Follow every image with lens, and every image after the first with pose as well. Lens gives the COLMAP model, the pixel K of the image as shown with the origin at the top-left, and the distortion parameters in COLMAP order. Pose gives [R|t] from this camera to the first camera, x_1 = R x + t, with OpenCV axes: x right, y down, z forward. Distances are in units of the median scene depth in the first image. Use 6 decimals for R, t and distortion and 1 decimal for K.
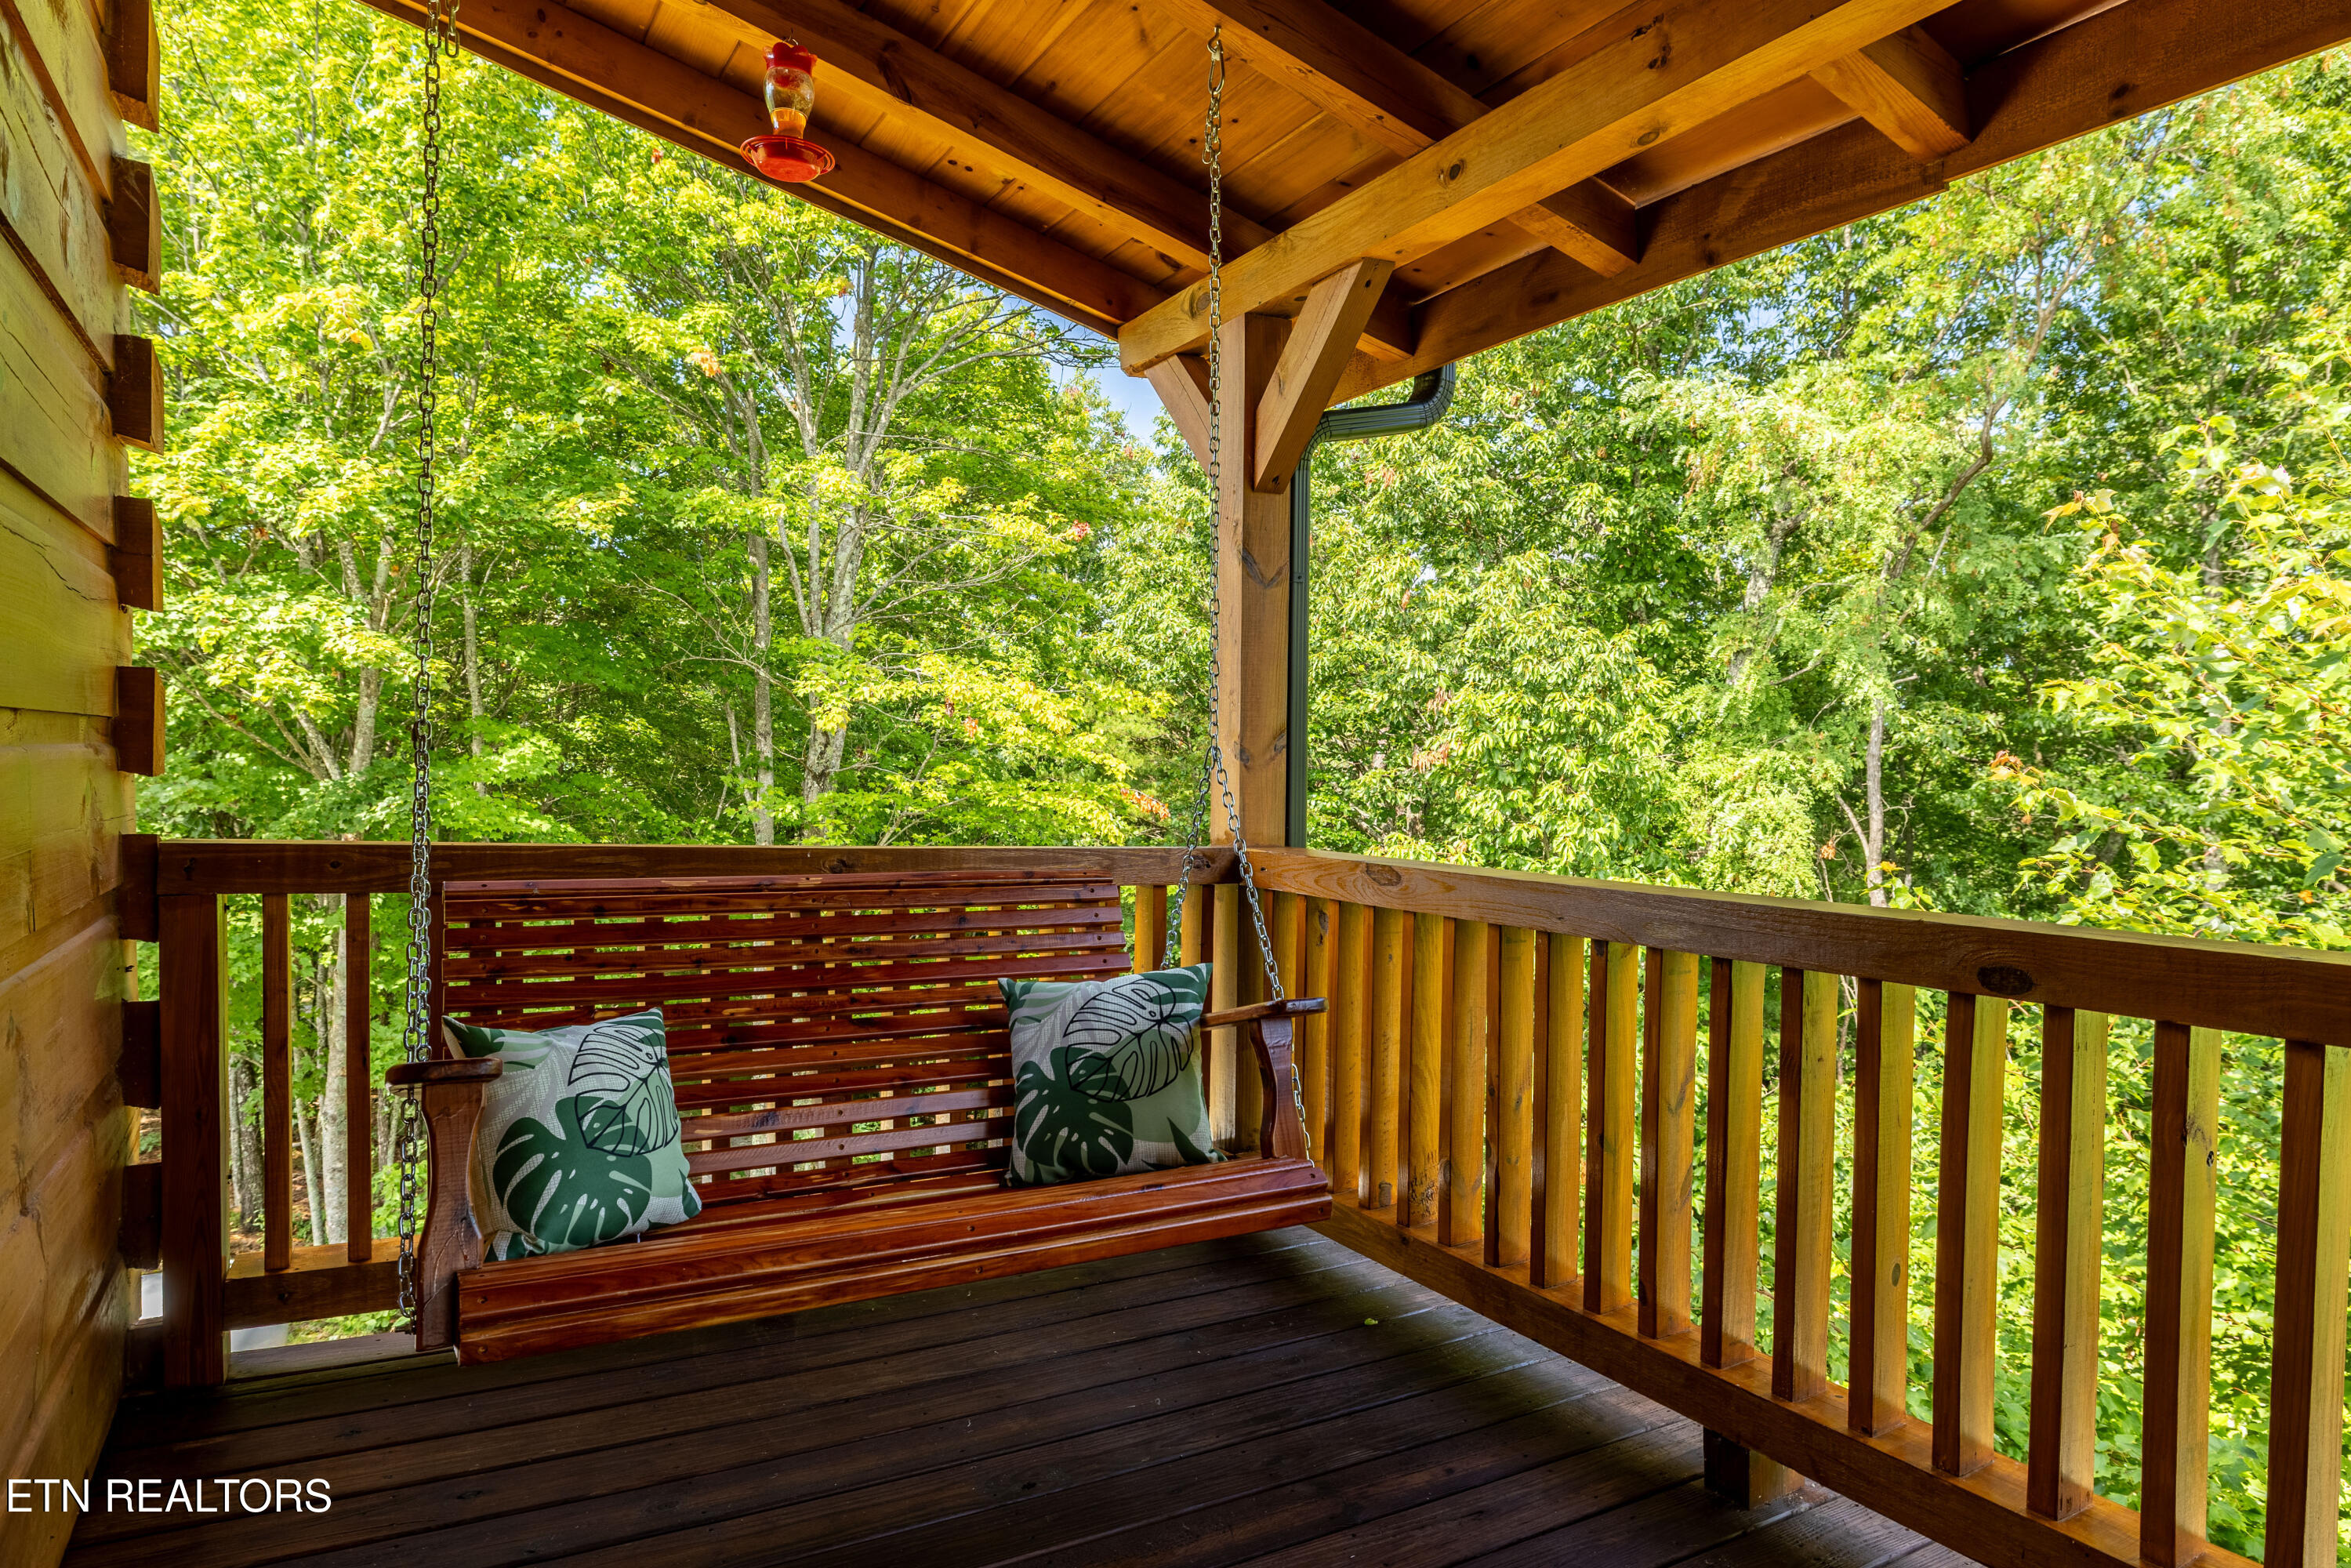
lens RADIAL K [[1439.9, 0, 1193.4], [0, 1439.9, 785.9], [0, 0, 1]] dist [0.027781, -0.003555]
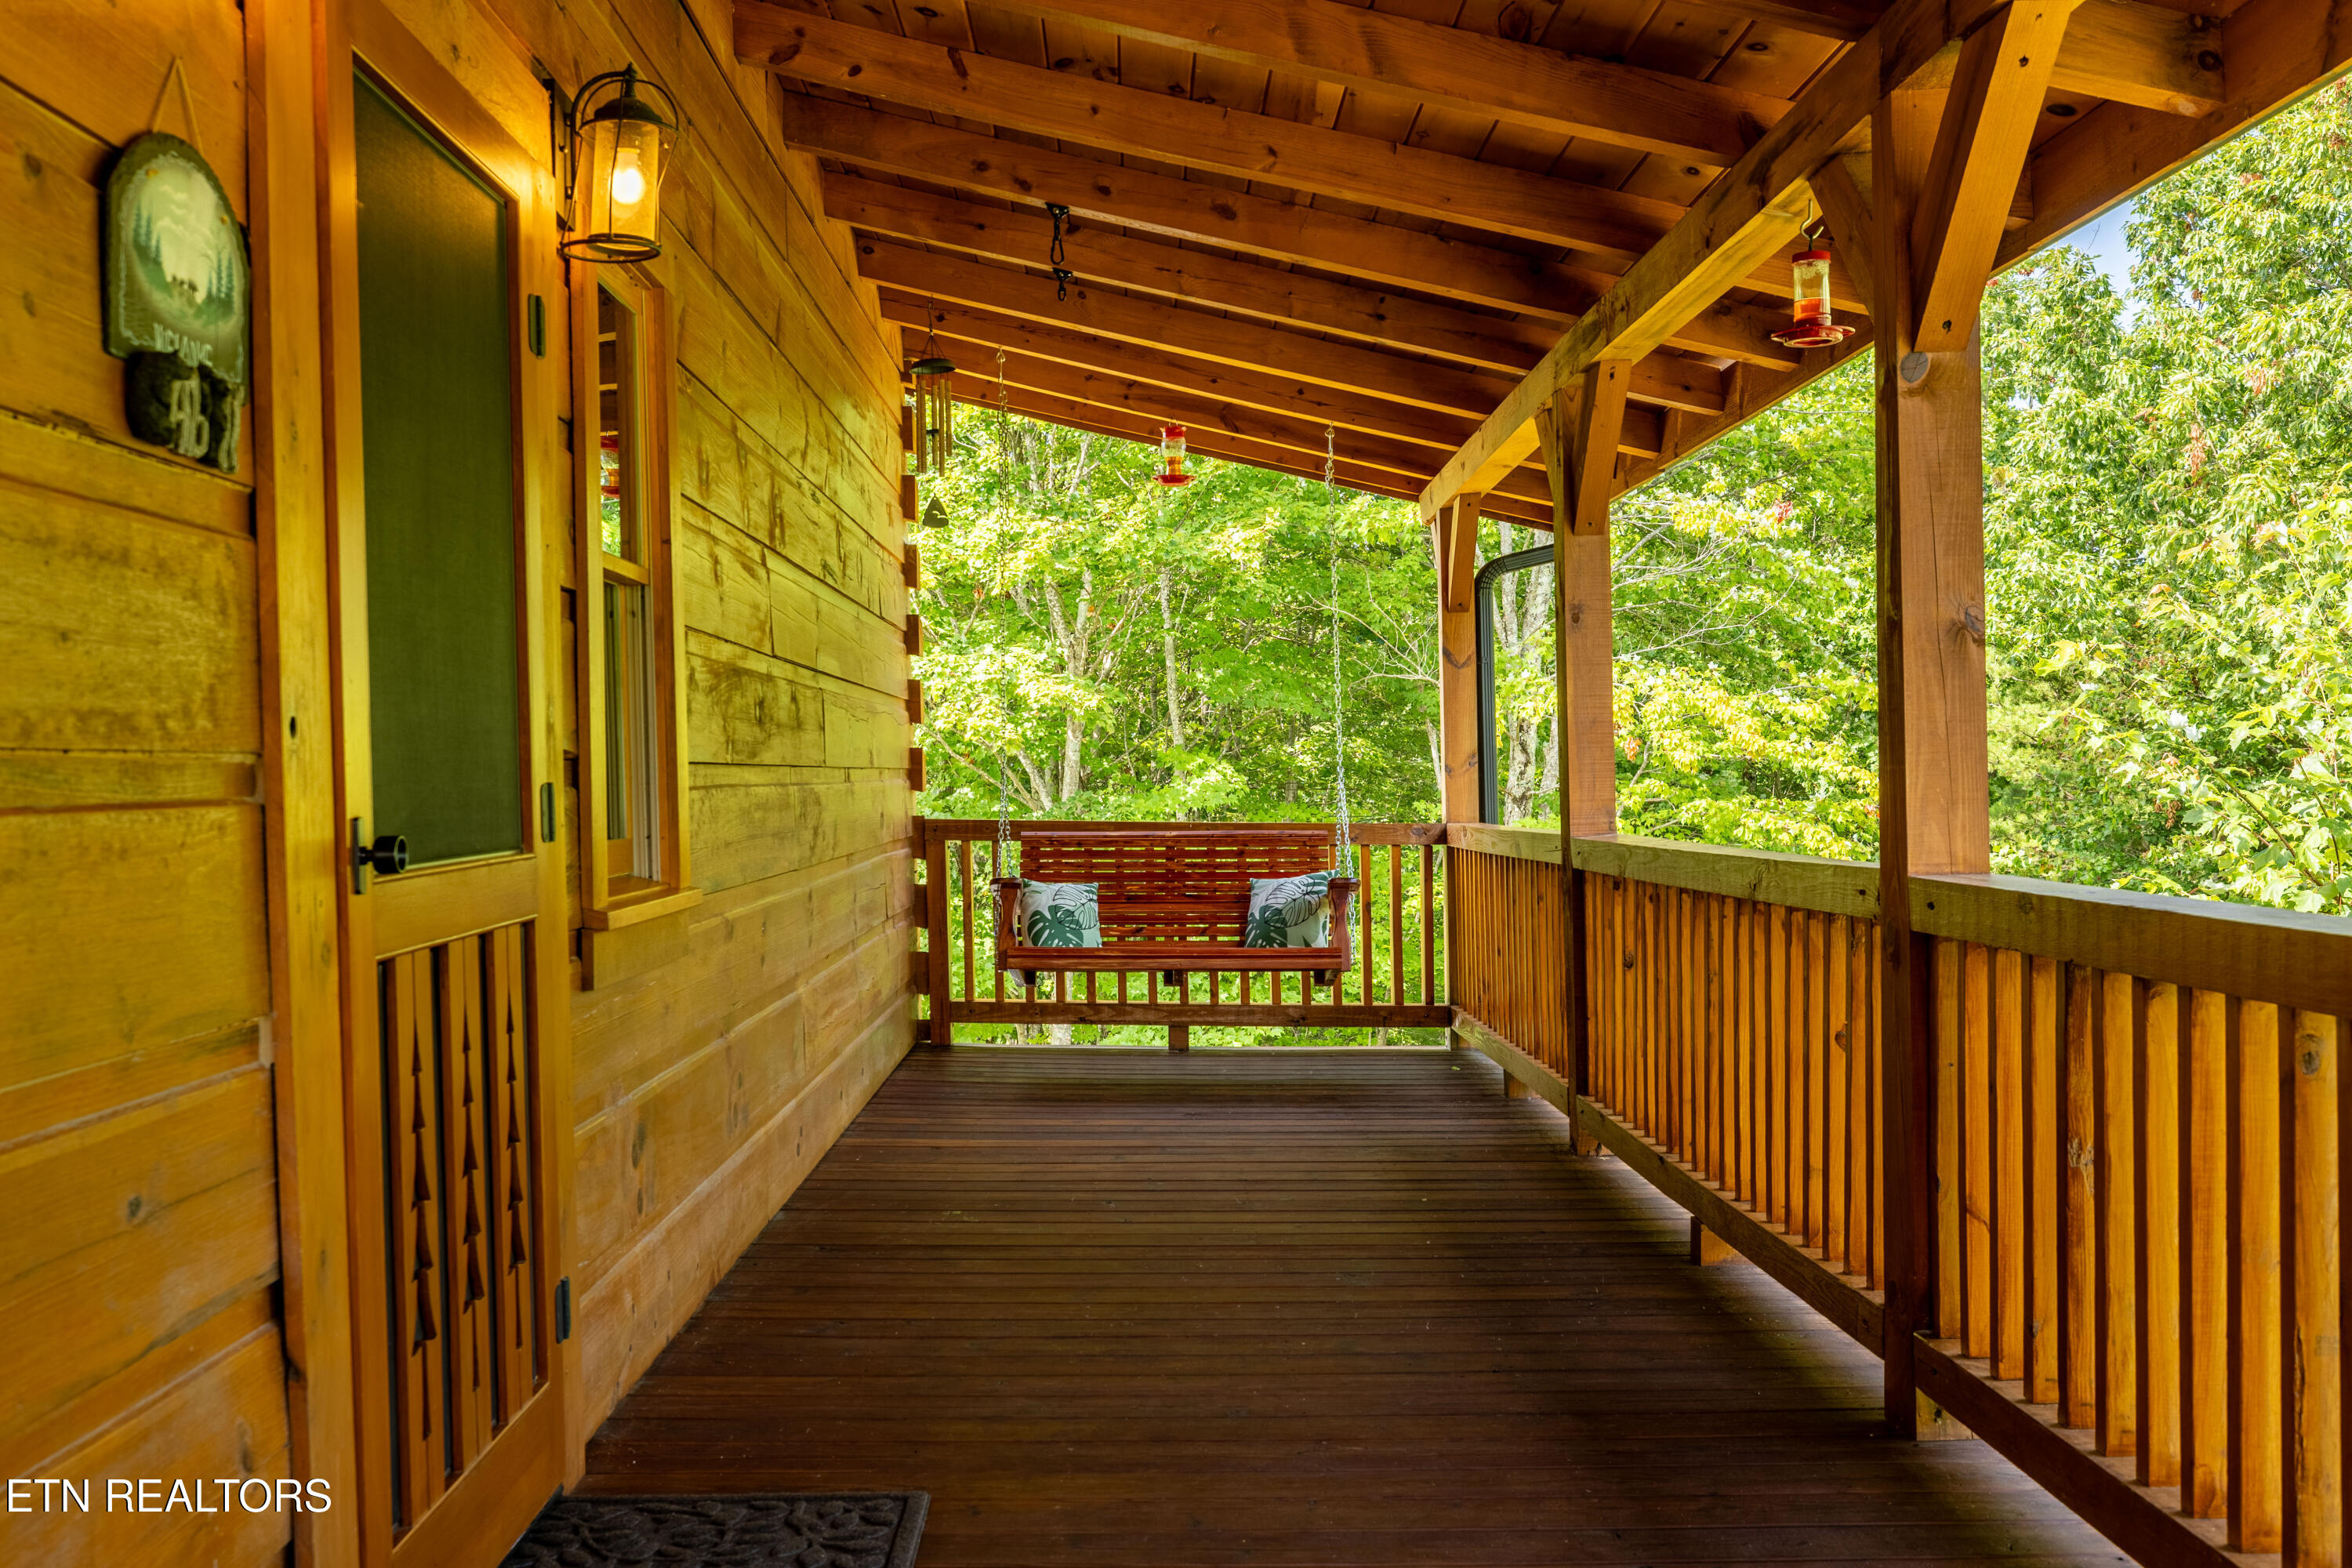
lens RADIAL K [[2259.9, 0, 1172.9], [0, 2259.9, 787.5], [0, 0, 1]] dist [0.002624, 0.000000]
pose [[0.882275, -0.027957, -0.469903, 1.376866], [0.020983, 0.999578, -0.020073, 0.066932], [0.470266, 0.007850, 0.882490, -2.054408]]
